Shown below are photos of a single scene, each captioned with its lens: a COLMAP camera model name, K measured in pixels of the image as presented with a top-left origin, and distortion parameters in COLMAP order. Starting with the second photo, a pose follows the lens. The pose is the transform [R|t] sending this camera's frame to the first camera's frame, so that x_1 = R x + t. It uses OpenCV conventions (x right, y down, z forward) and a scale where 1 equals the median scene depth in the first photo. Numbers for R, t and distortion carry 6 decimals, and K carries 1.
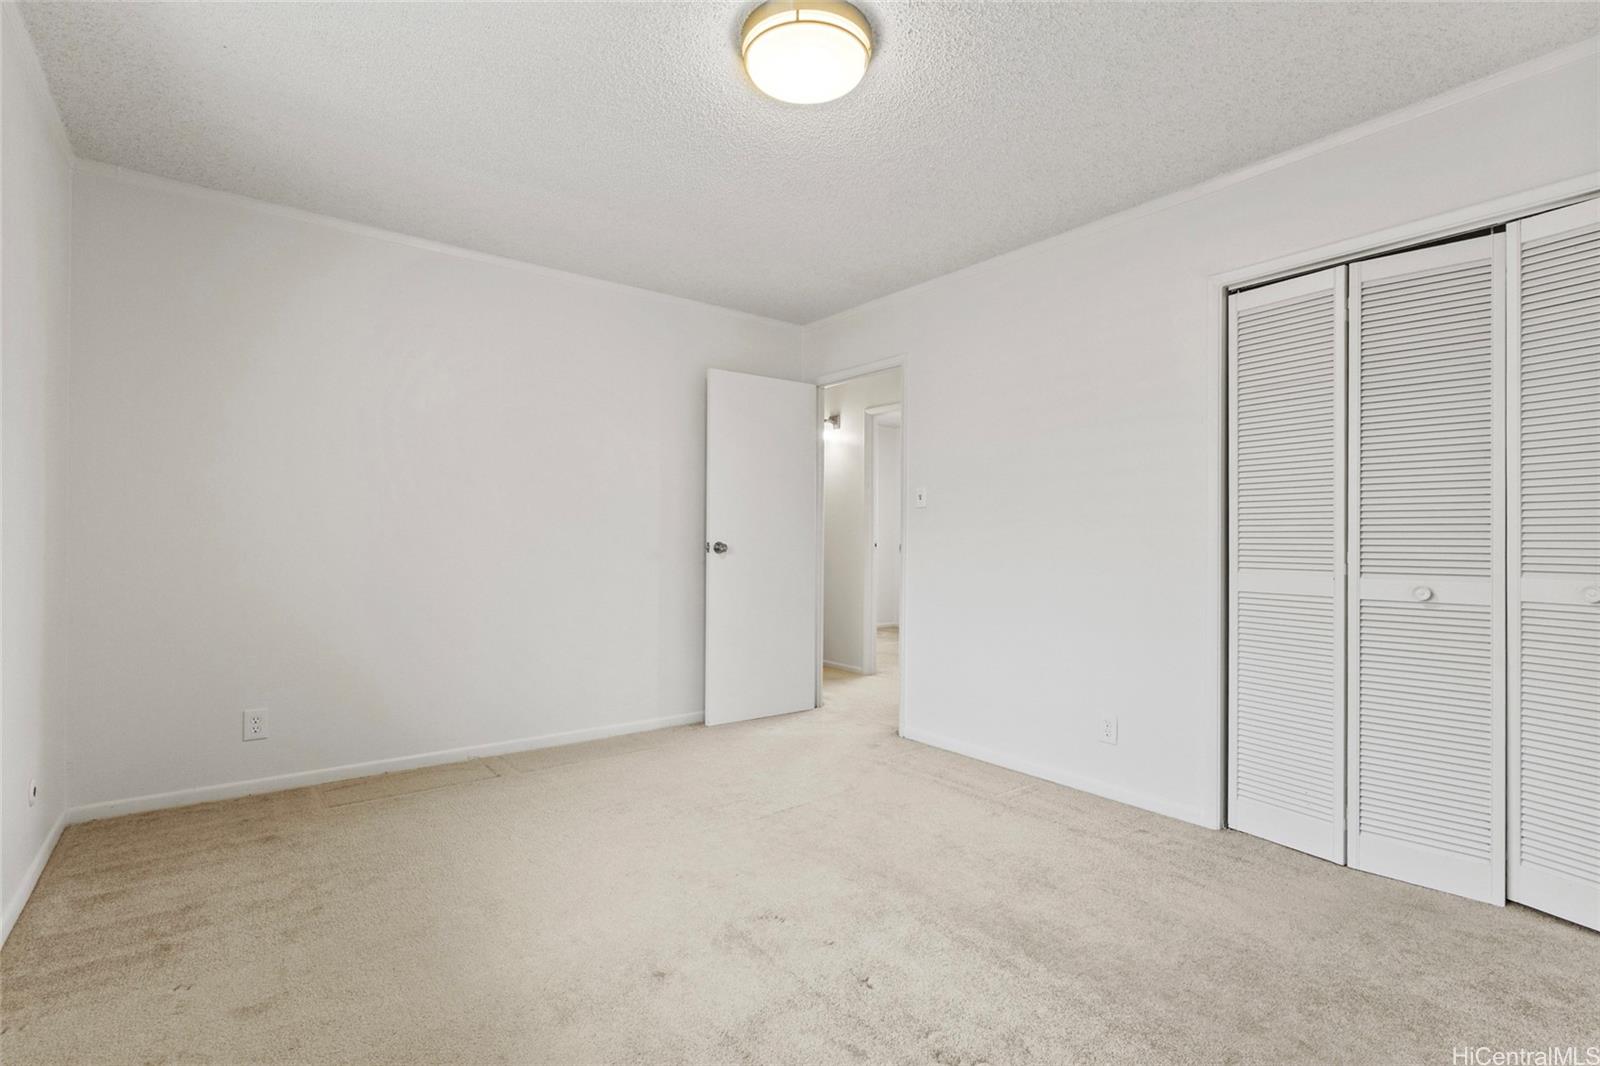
lens RADIAL K [[764.2, 0, 800.9], [0, 764.2, 538.9], [0, 0, 1]] dist [-0.001164, 0.000021]
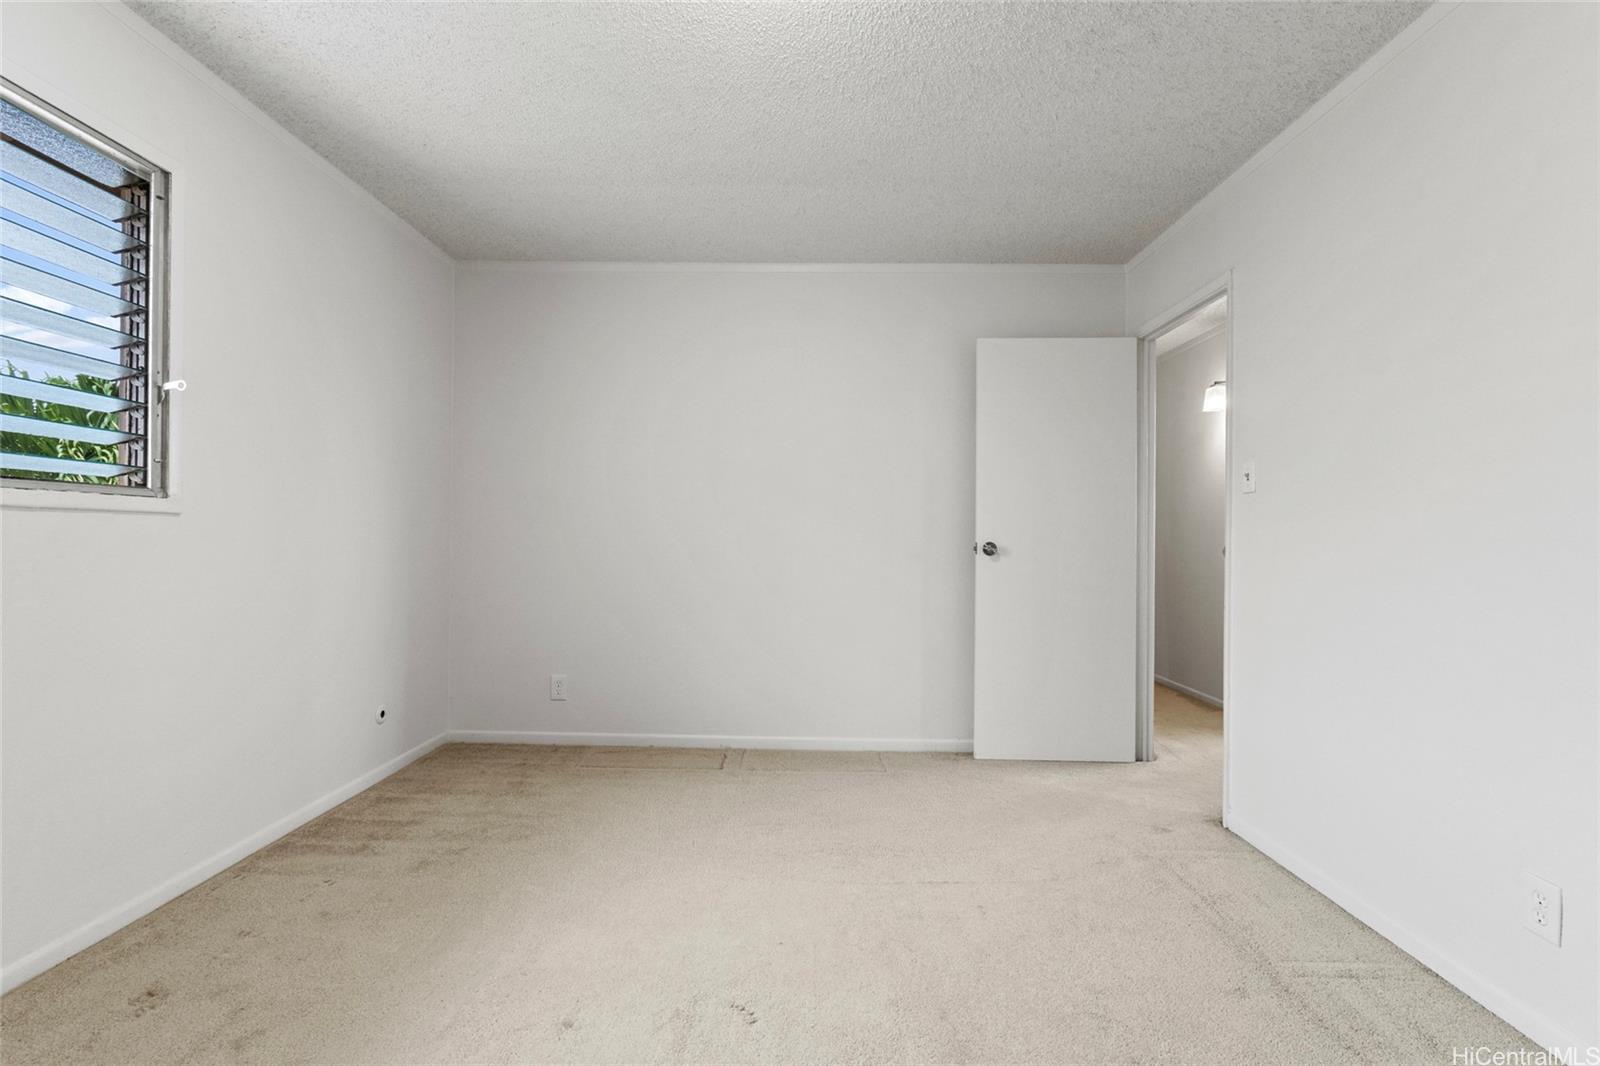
lens RADIAL K [[759.1, 0, 800.0], [0, 759.1, 533.0], [0, 0, 1]] dist [0.000246, 0.000392]
pose [[0.769988, -0.003352, -0.638050, 0.314016], [-0.004855, 0.999926, -0.011112, 0.005068], [0.638040, 0.011654, 0.769915, 0.262114]]
